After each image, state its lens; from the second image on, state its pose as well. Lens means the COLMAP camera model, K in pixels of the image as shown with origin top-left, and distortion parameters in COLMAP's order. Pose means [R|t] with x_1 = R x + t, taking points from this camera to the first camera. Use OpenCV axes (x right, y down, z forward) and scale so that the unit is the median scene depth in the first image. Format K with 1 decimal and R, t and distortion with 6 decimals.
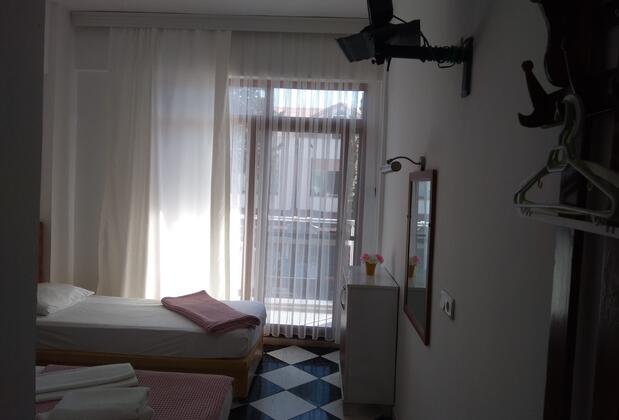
lens RADIAL K [[458.1, 0, 309.7], [0, 458.1, 206.9], [0, 0, 1]] dist [-0.009085, -0.007126]
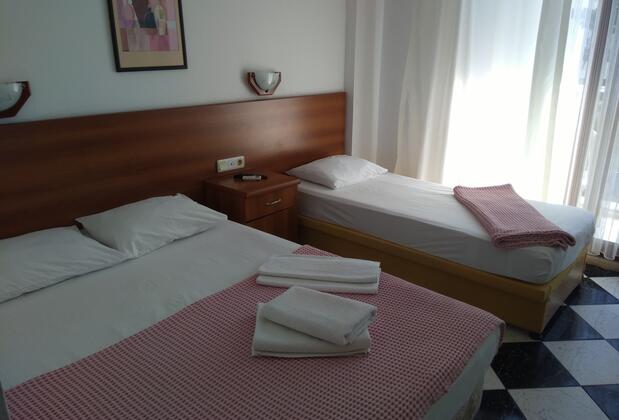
lens RADIAL K [[458.1, 0, 309.7], [0, 458.1, 206.9], [0, 0, 1]] dist [-0.009085, -0.007126]
pose [[0.757515, 0.166166, -0.631315, 0.010941], [0.001575, 0.966595, 0.256304, 0.021292], [0.652815, -0.195149, 0.731949, 0.219655]]
